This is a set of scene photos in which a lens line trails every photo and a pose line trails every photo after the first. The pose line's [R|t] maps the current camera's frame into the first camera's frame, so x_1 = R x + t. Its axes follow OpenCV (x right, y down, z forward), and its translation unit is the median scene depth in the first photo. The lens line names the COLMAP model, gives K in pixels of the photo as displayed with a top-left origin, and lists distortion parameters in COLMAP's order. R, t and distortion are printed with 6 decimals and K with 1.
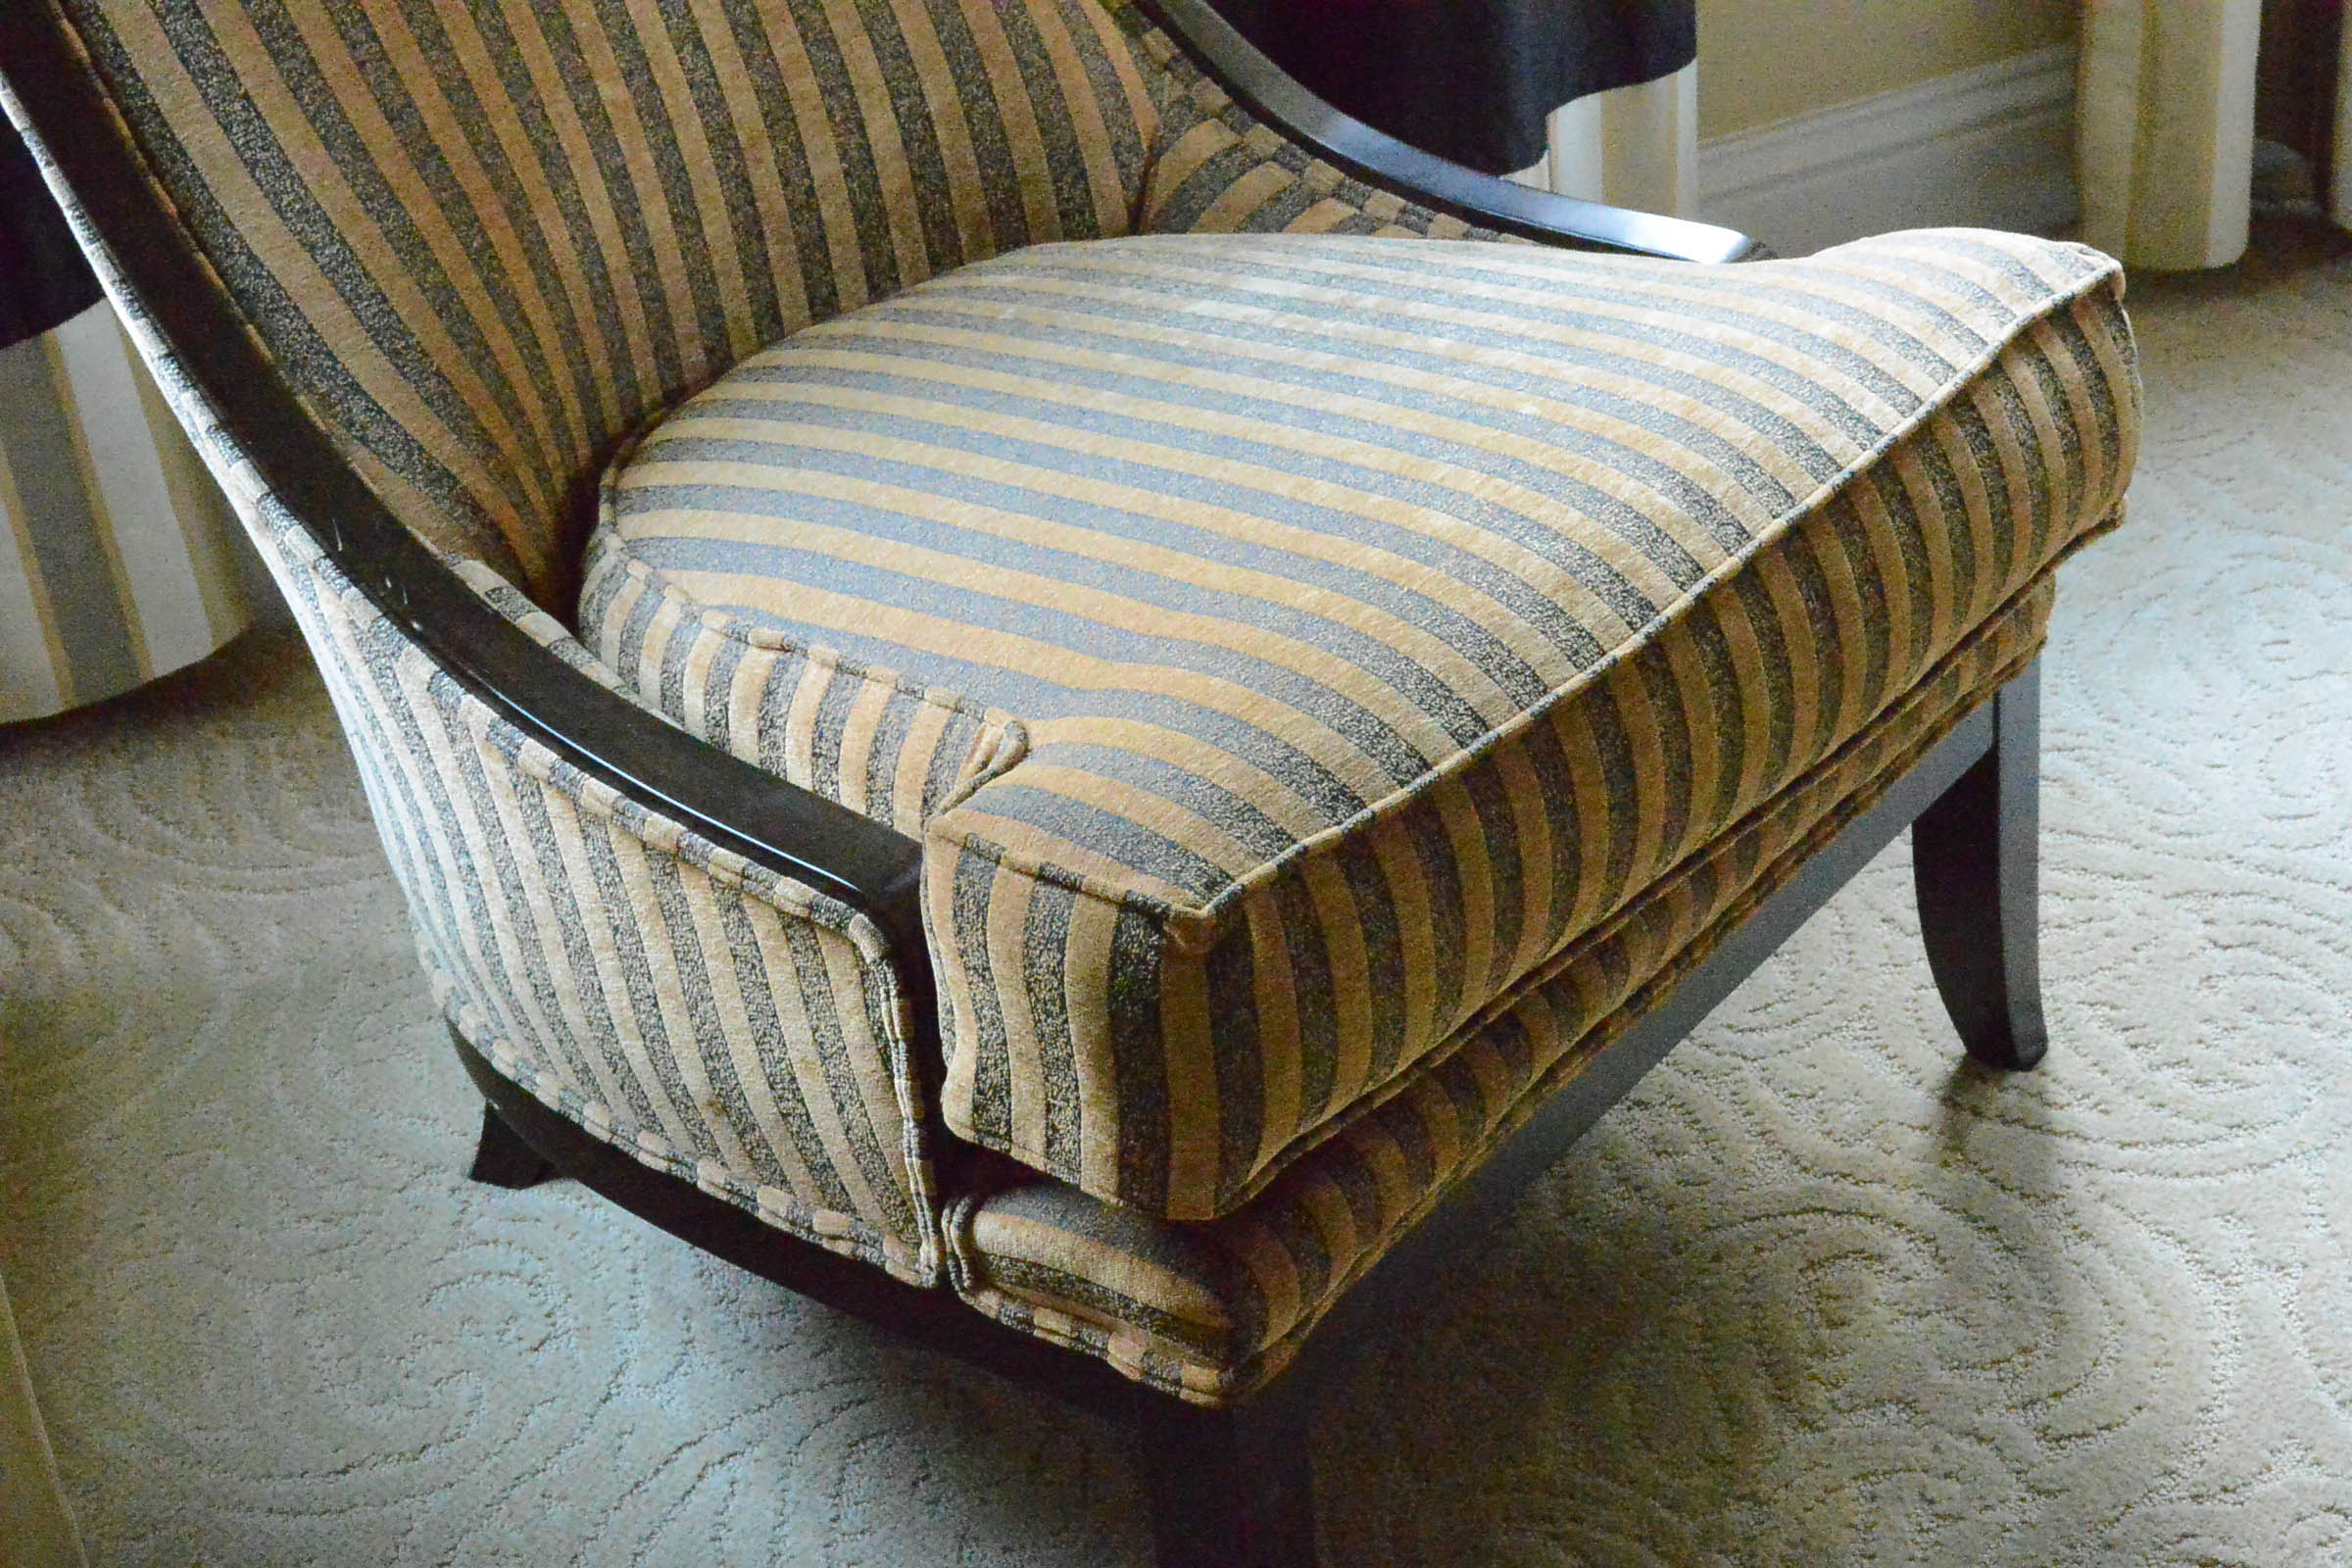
lens RADIAL K [[4318.1, 0, 1183.4], [0, 4318.1, 783.1], [0, 0, 1]] dist [0.013173, 0.000000]
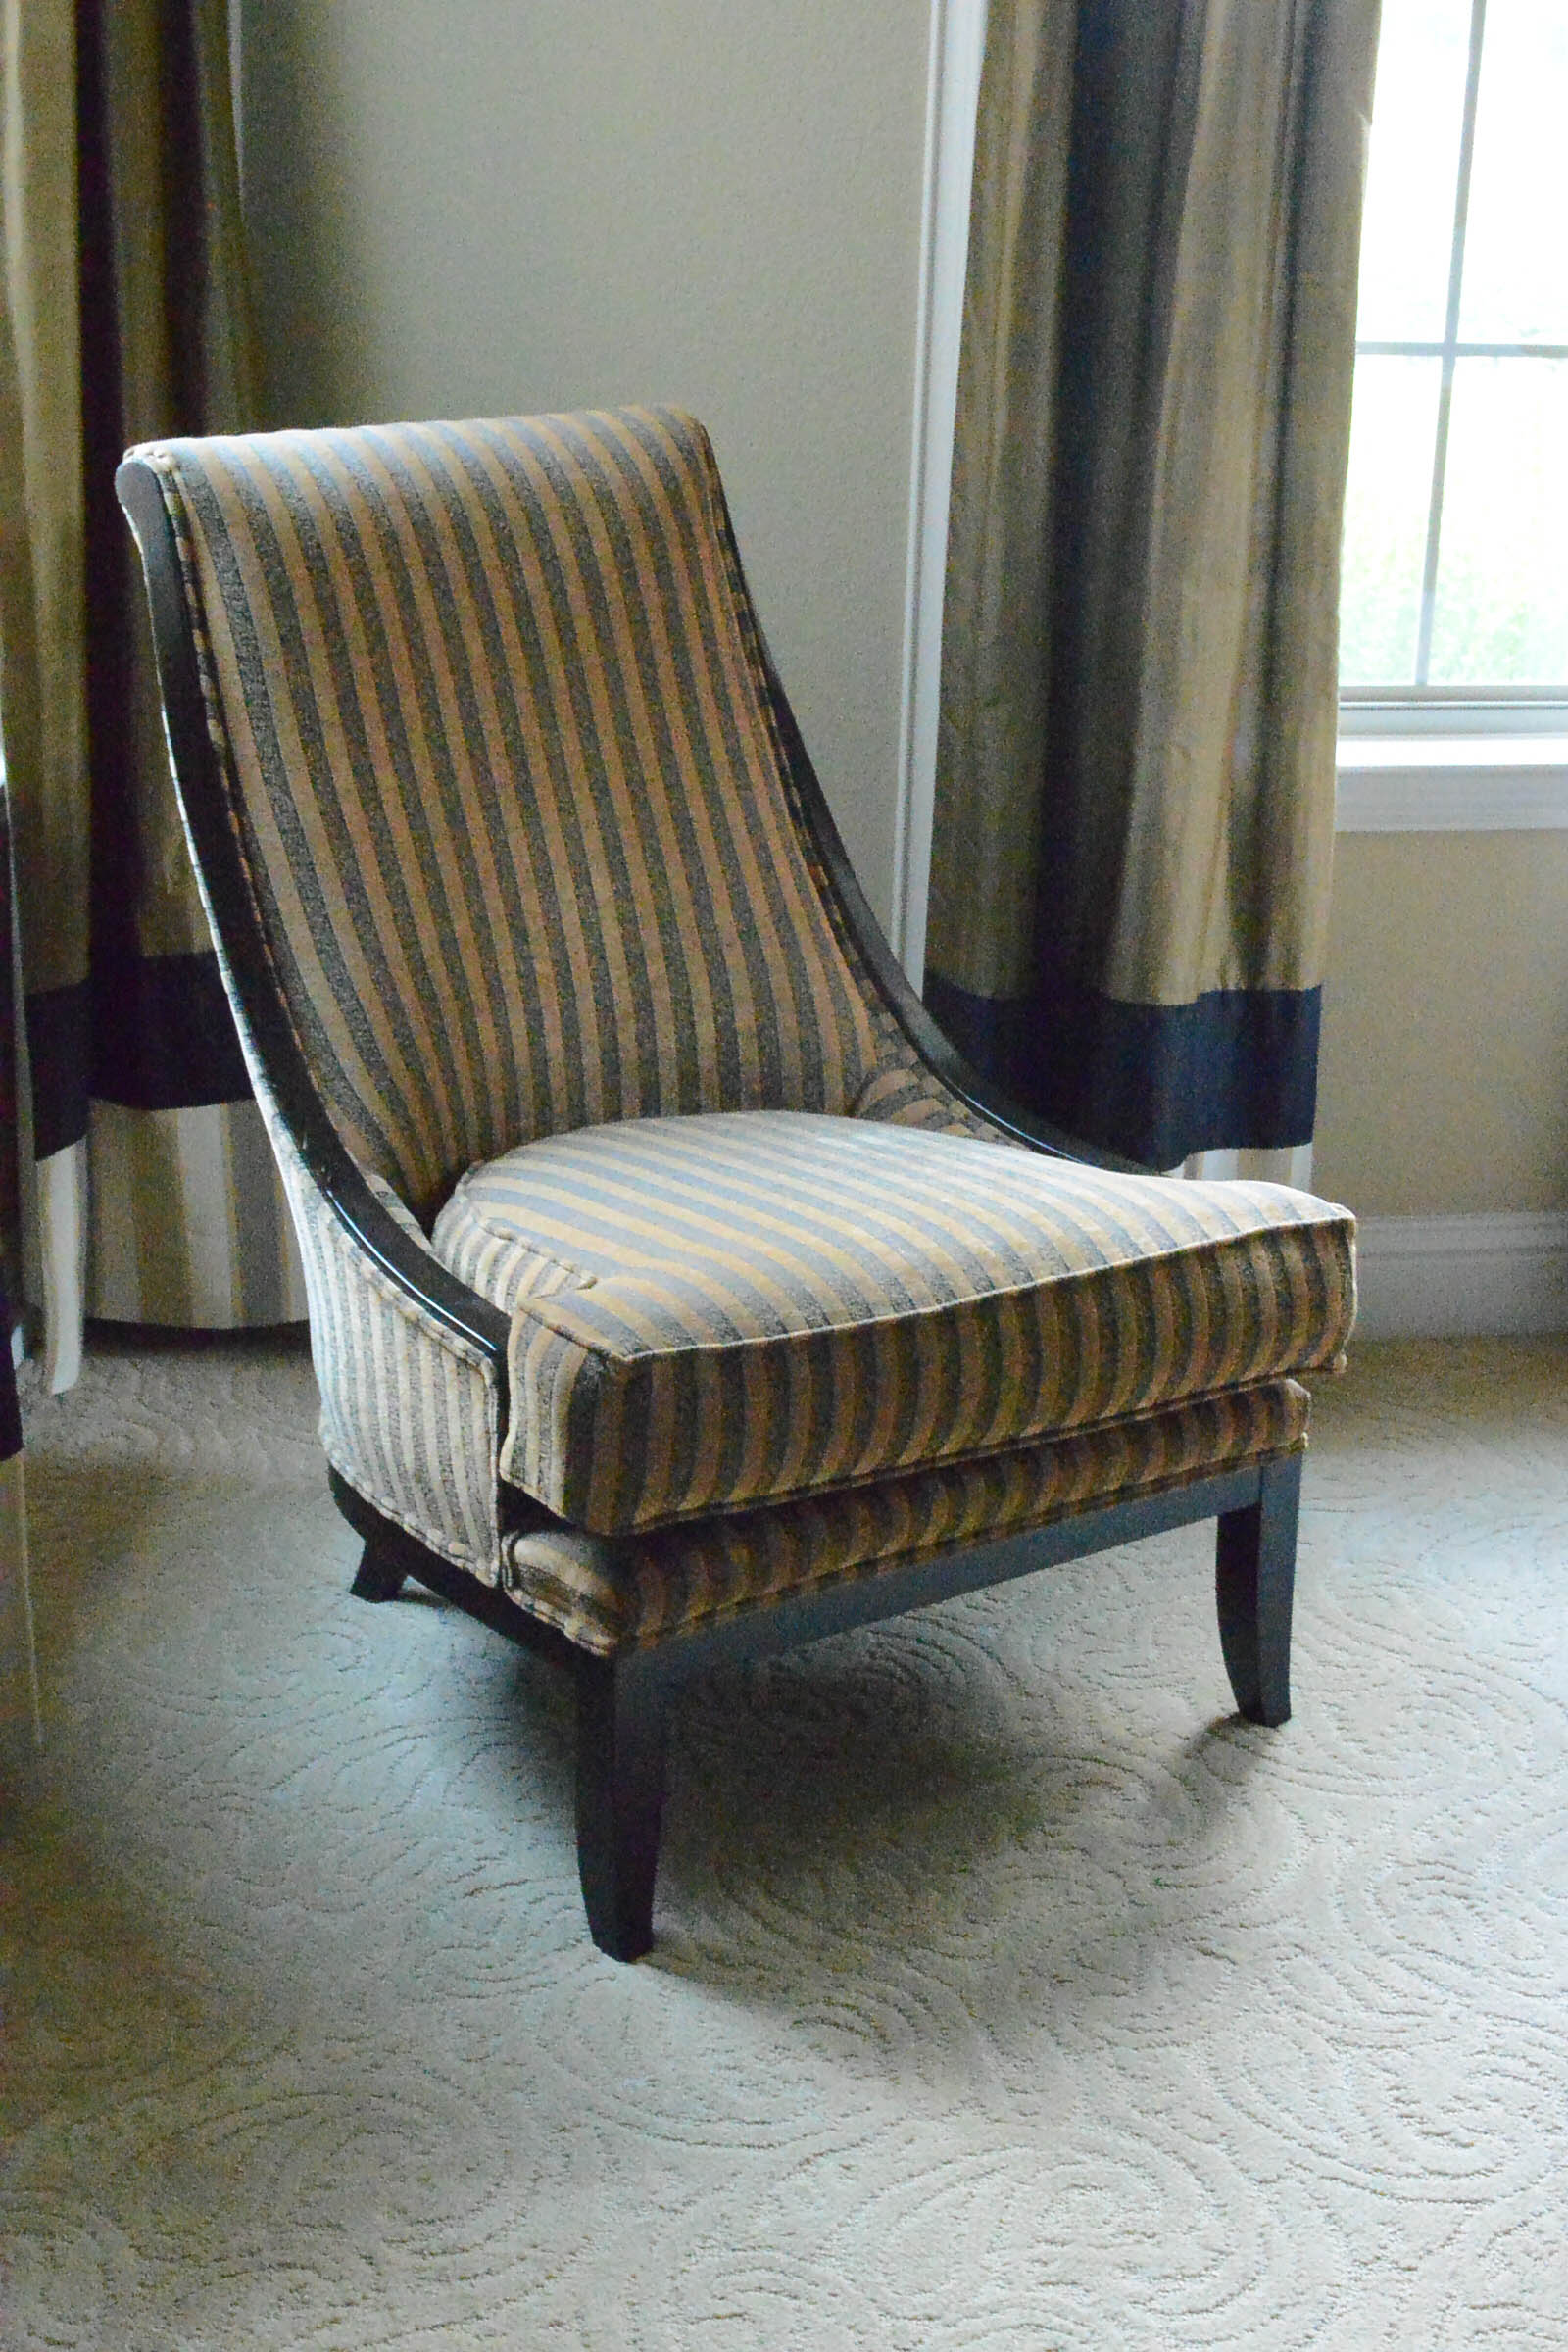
lens RADIAL K [[3750.1, 0, 774.3], [0, 3750.1, 1159.9], [0, 0, 1]] dist [-0.025623, 0.000000]
pose [[0.955926, 0.184235, -0.228612, 0.356194], [-0.229076, 0.955039, -0.188214, 0.201539], [0.183658, 0.232288, 0.955150, -0.485750]]
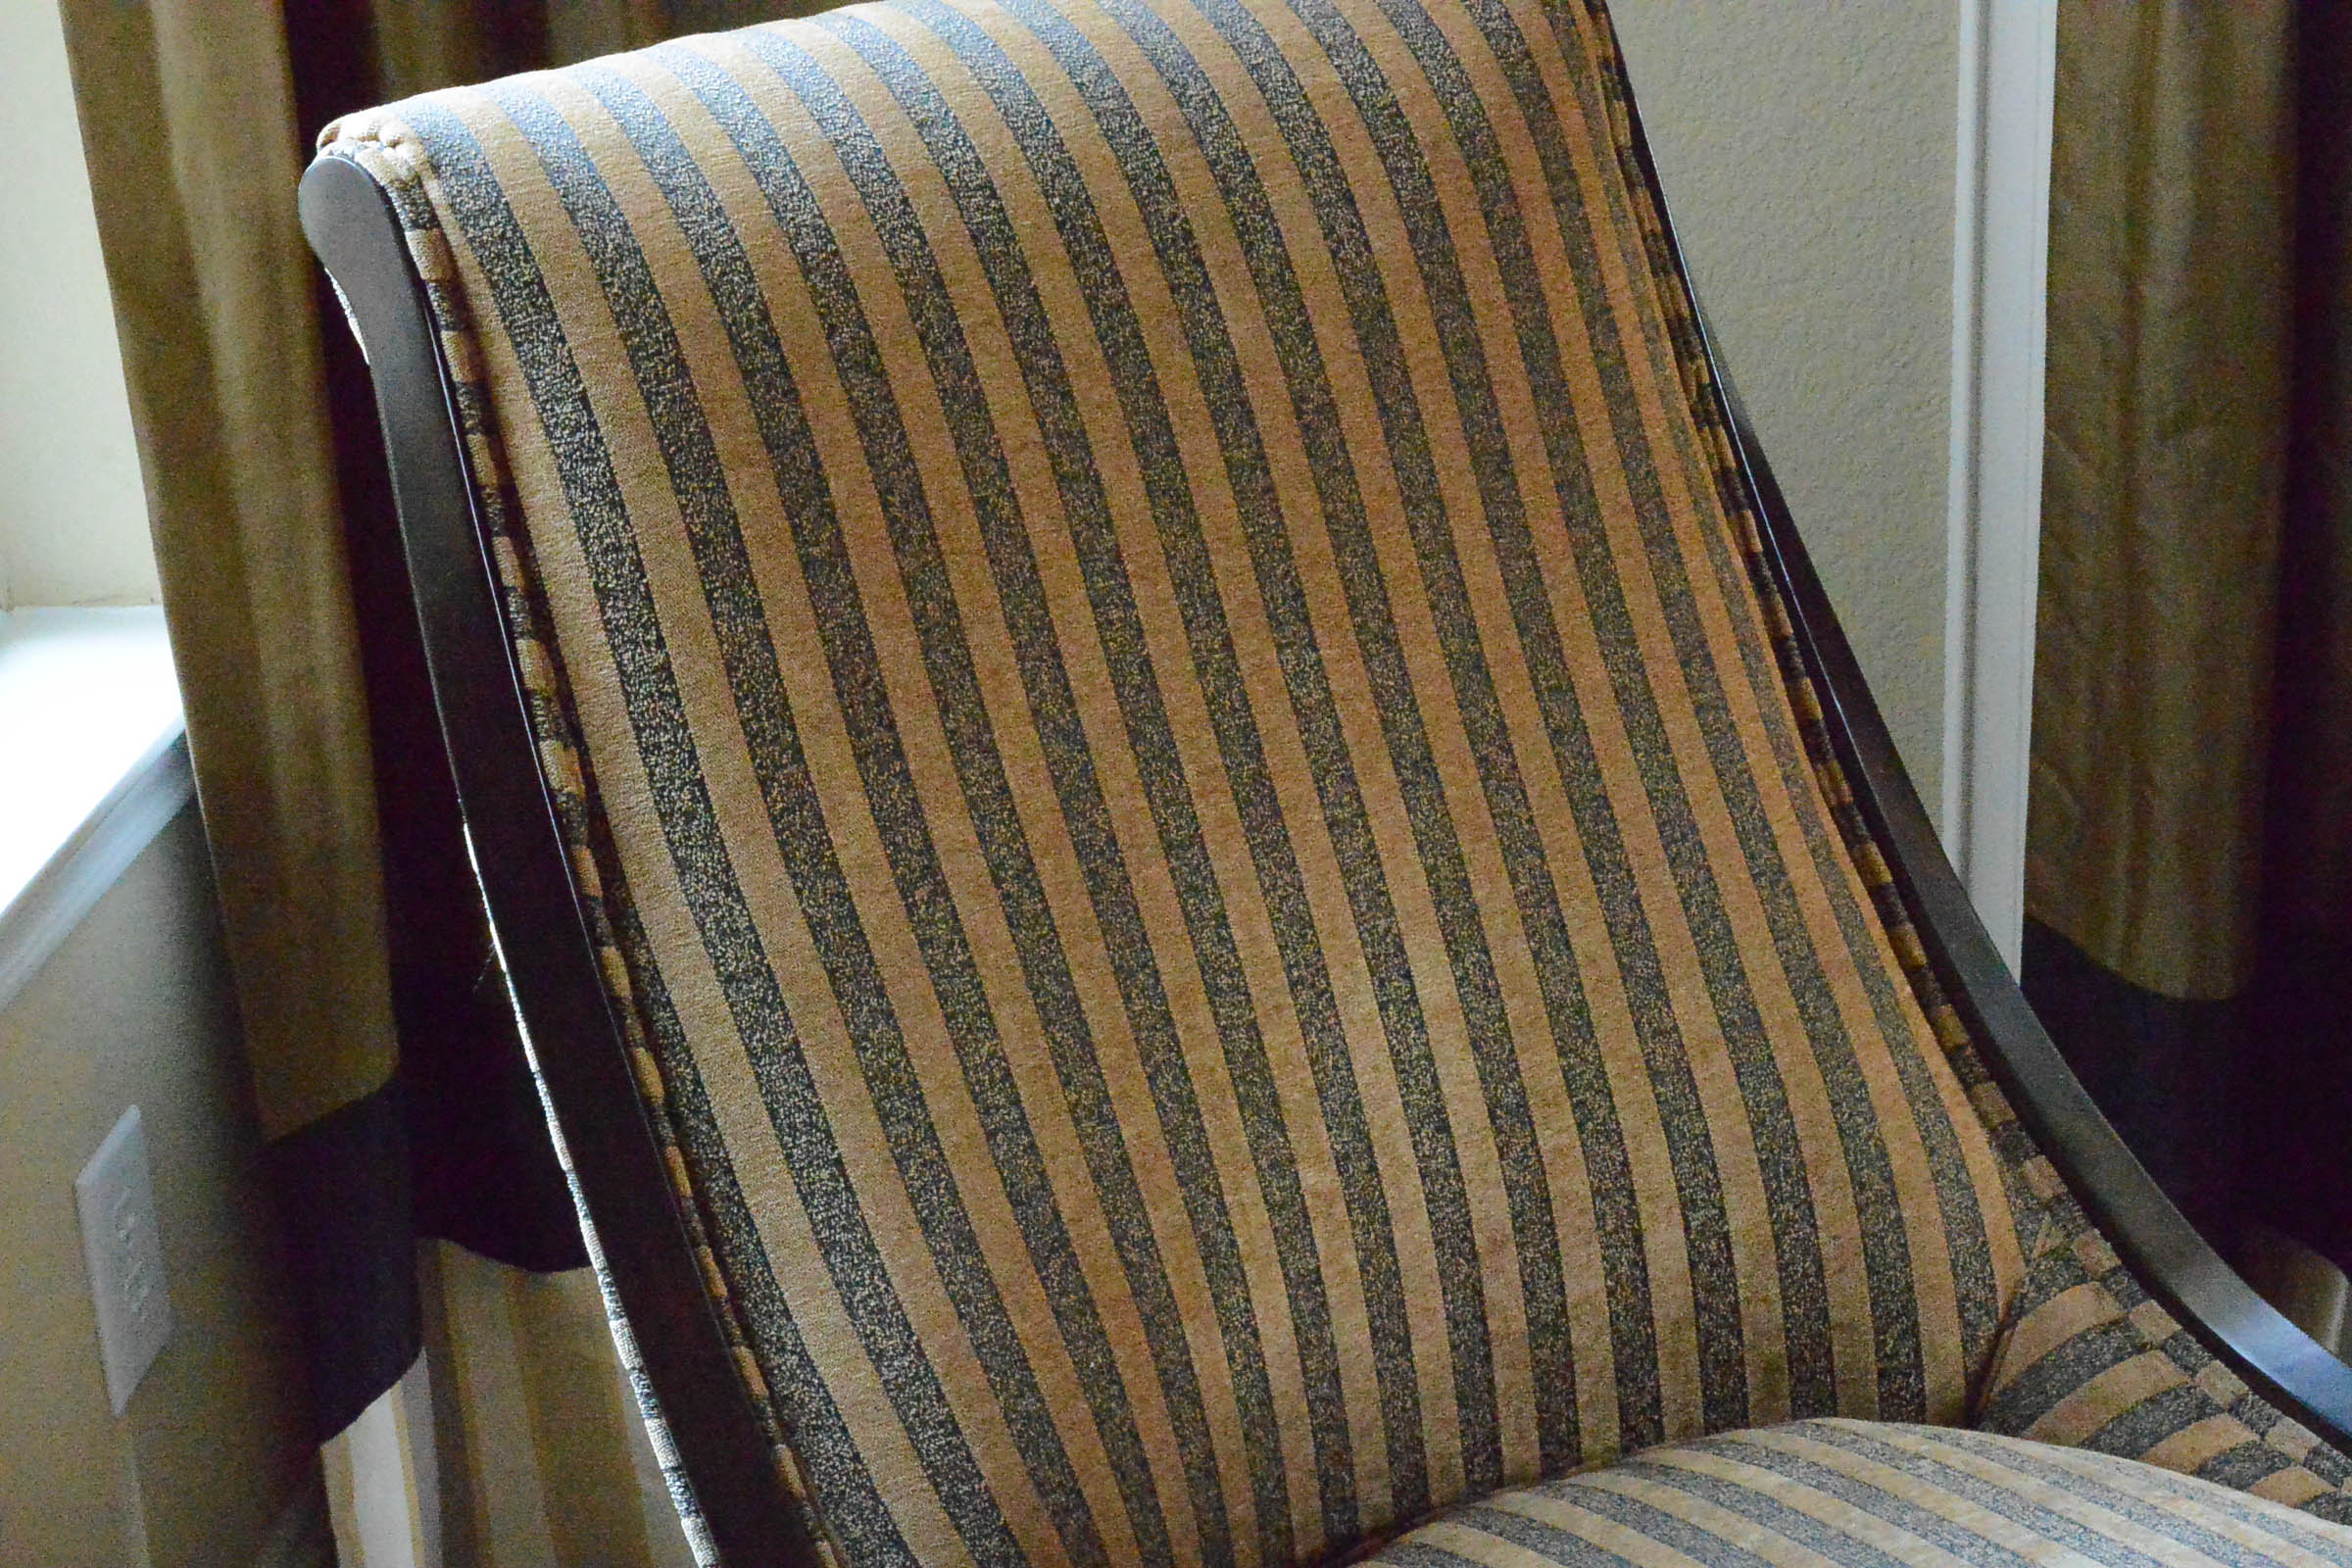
lens RADIAL K [[4318.1, 0, 1159.6], [0, 4318.1, 747.4], [0, 0, 1]] dist [0.013173, 0.000000]
pose [[0.948760, 0.143604, -0.281482, 0.063605], [-0.180429, 0.977477, -0.109470, -0.156326], [0.259422, 0.154648, 0.953302, 0.211124]]
